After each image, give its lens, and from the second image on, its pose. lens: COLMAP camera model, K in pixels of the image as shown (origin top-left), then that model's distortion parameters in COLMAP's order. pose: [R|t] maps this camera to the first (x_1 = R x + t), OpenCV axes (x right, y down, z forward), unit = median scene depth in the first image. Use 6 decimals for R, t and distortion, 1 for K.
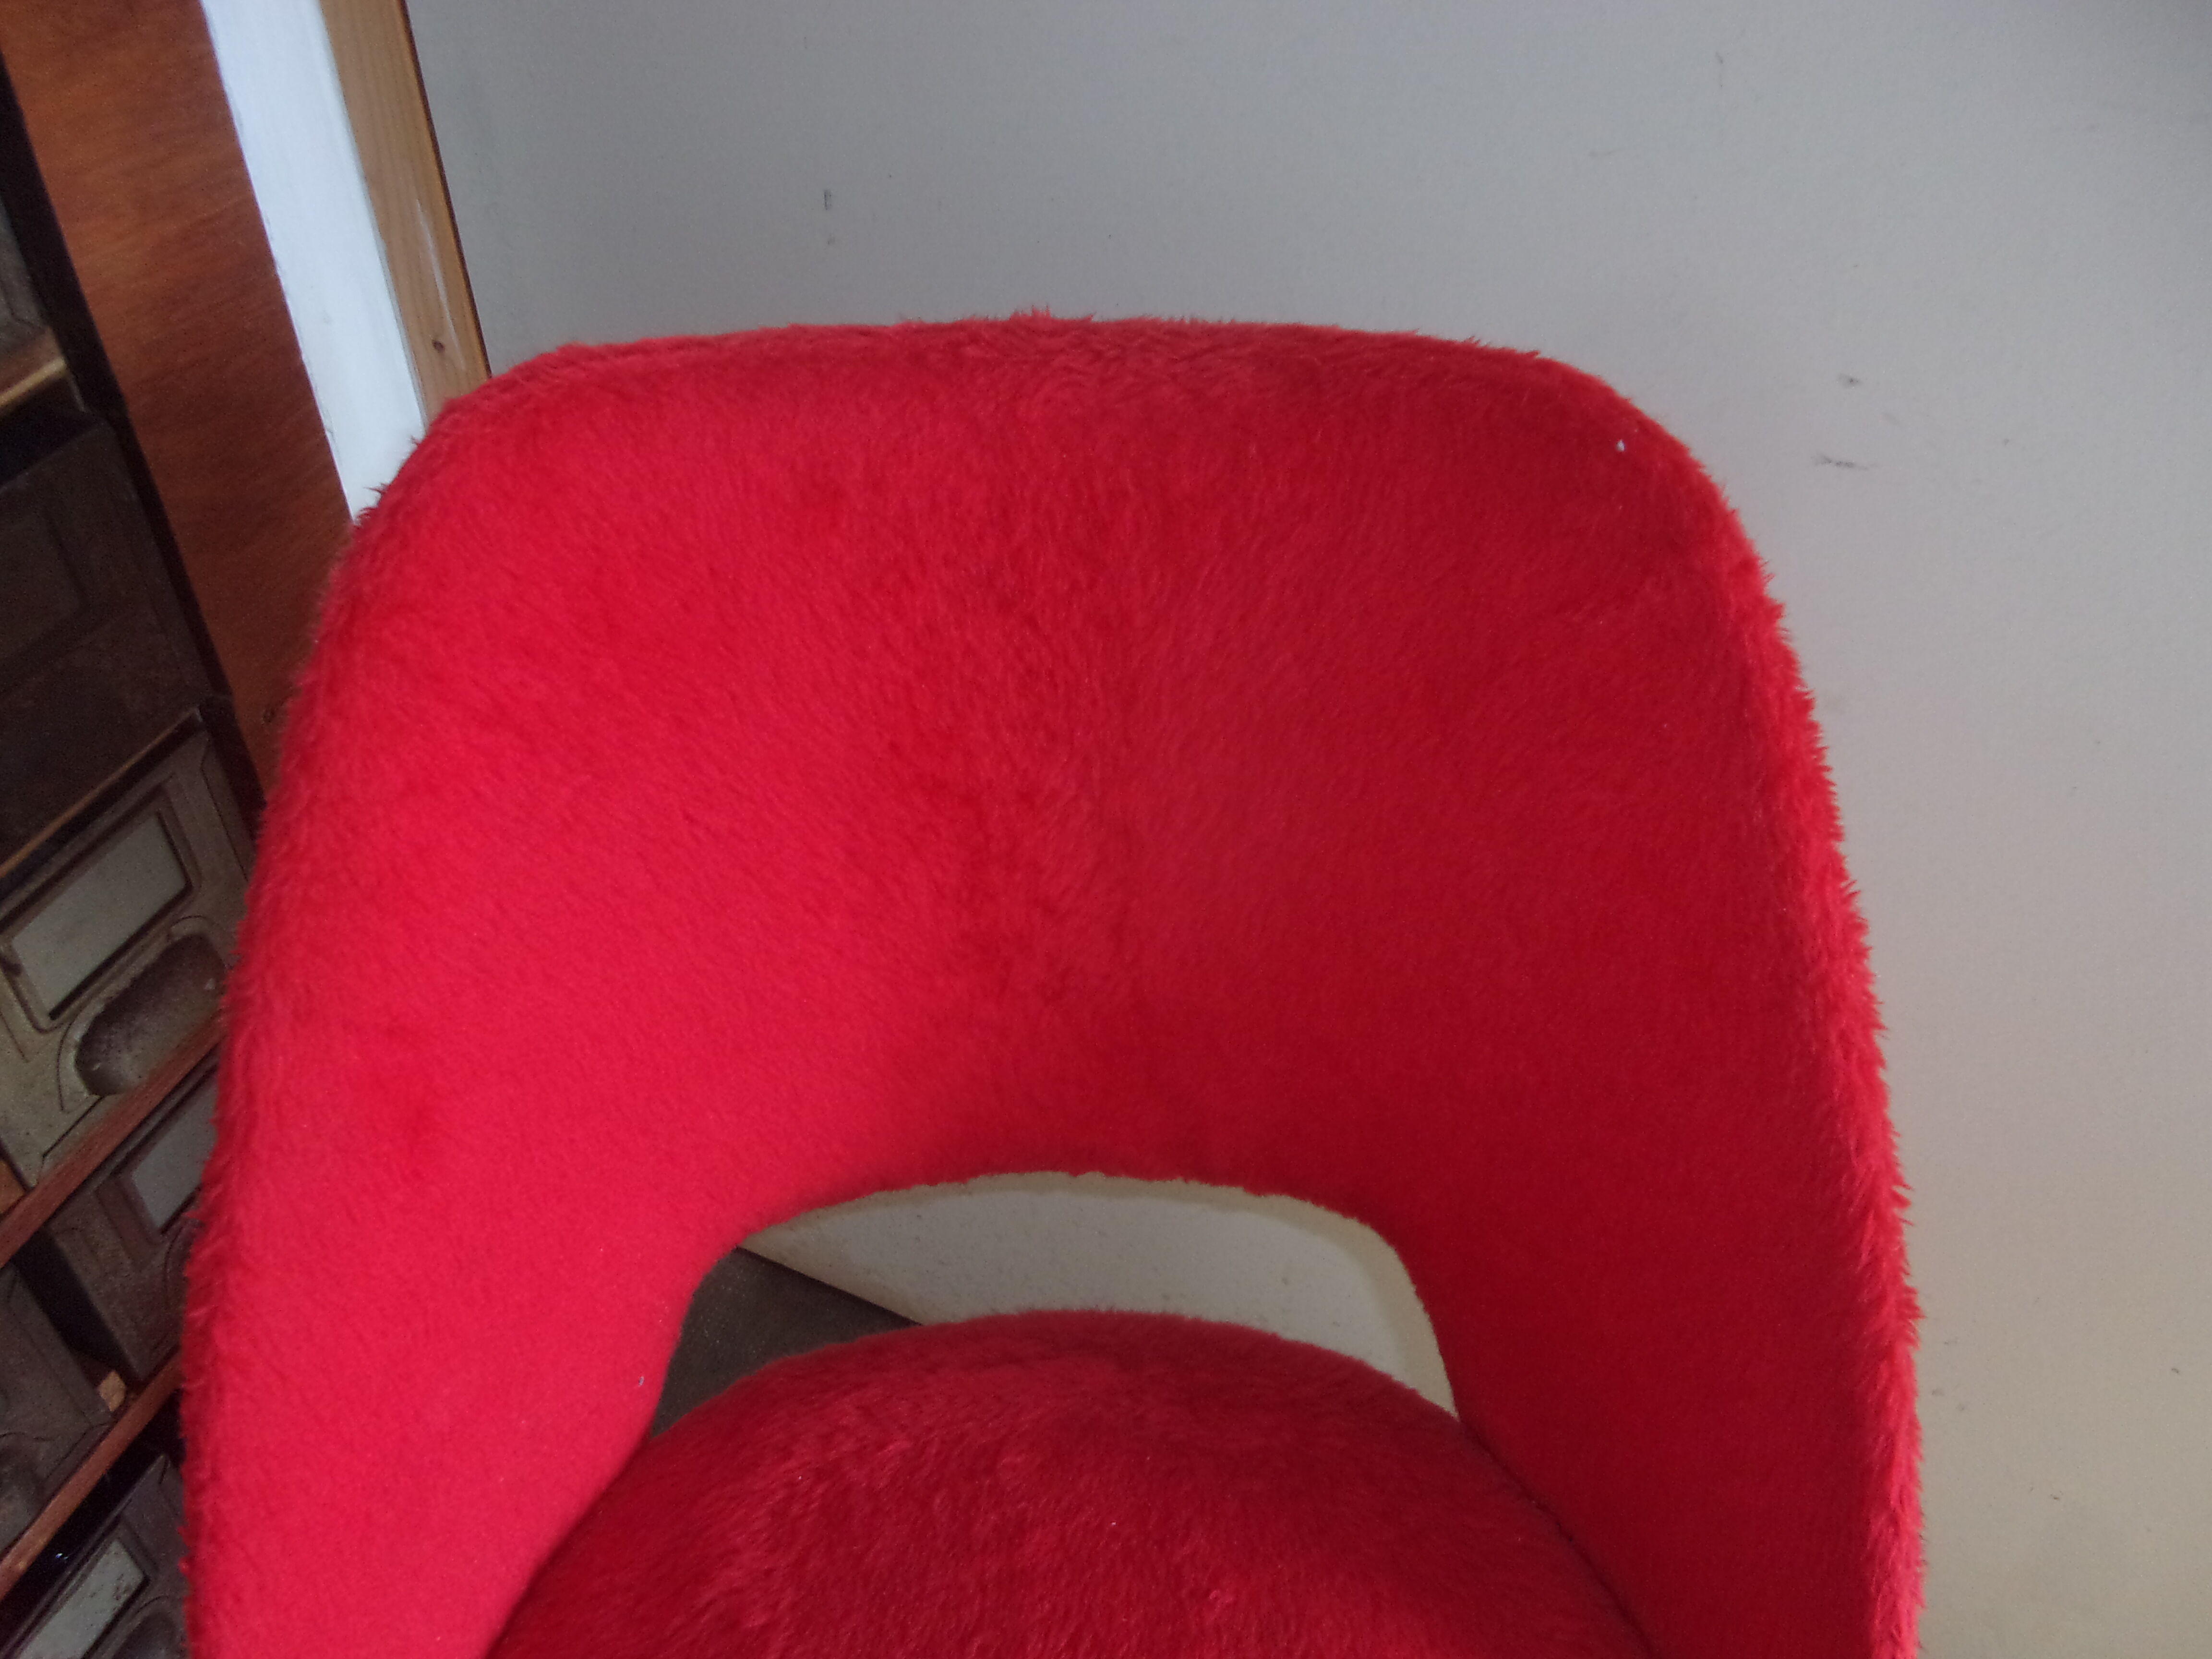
lens RADIAL K [[1859.9, 0, 1106.0], [0, 1859.9, 829.5], [0, 0, 1]] dist [0.047515, -0.098991]
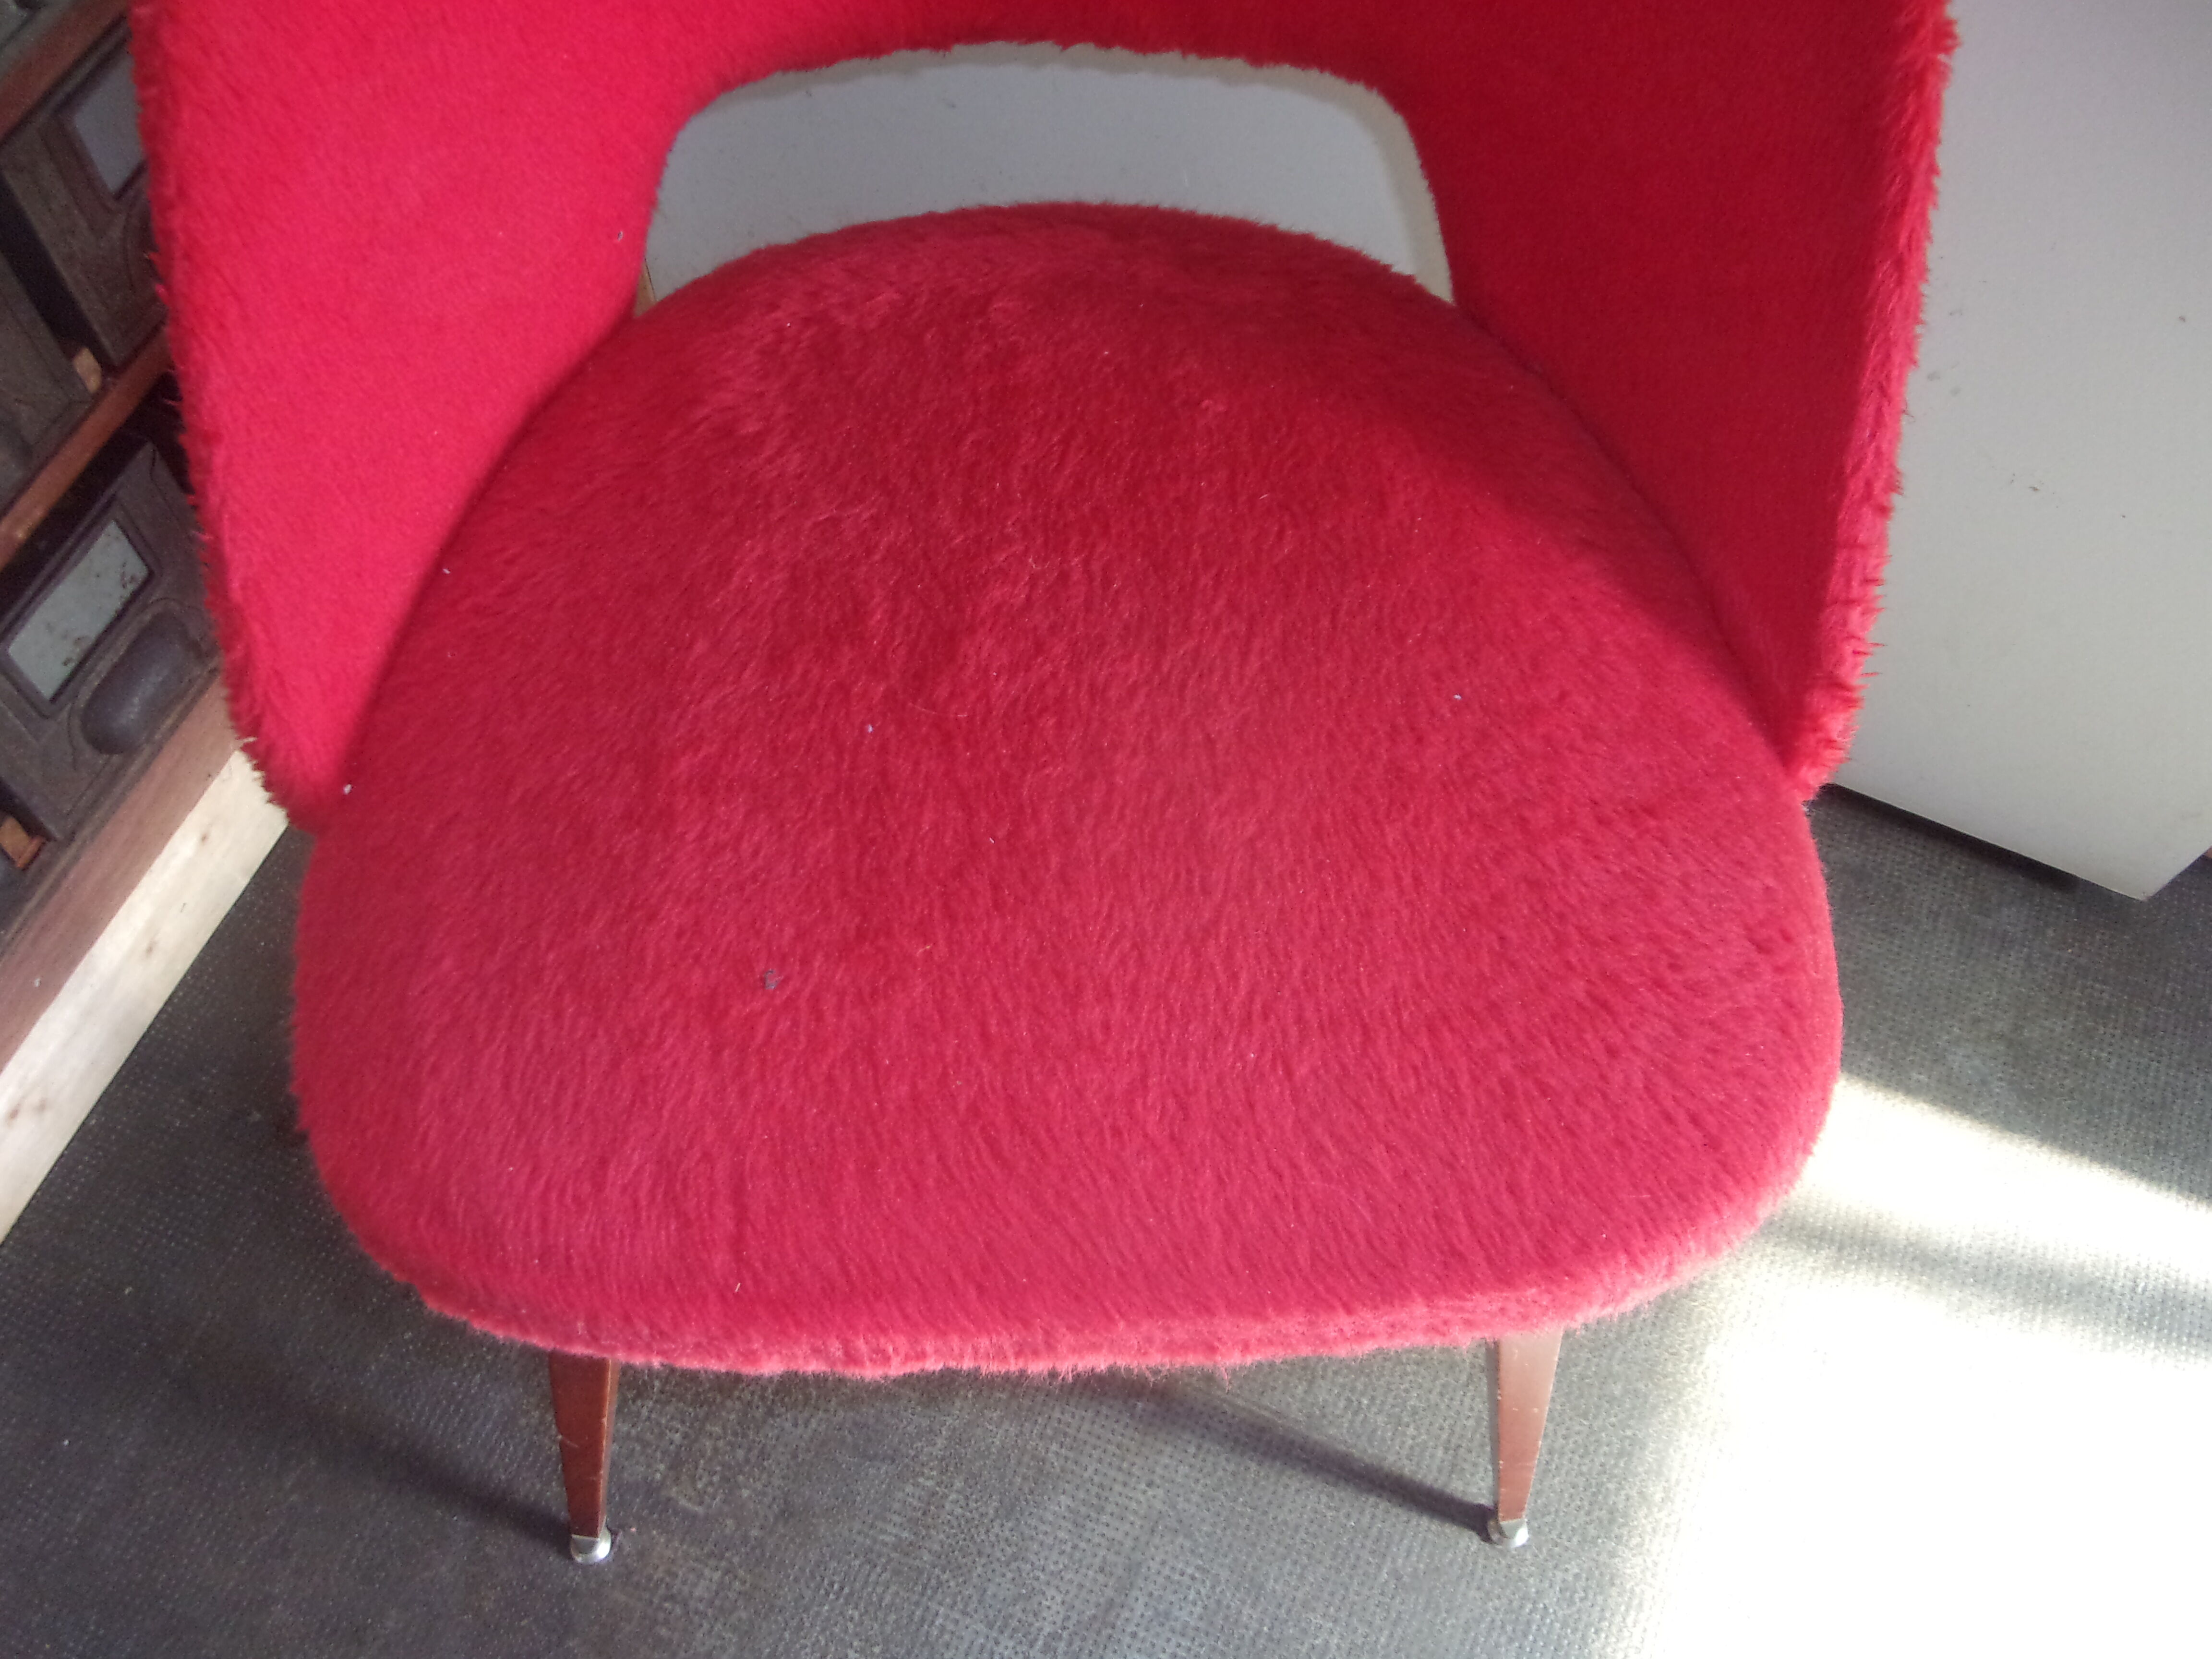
lens RADIAL K [[1850.6, 0, 1106.0], [0, 1850.6, 829.5], [0, 0, 1]] dist [0.001201, -0.020580]
pose [[0.999867, 0.007282, 0.014564, -0.008395], [-0.011513, 0.948654, 0.316107, 0.295477], [-0.011514, -0.316233, 0.948612, -0.013796]]
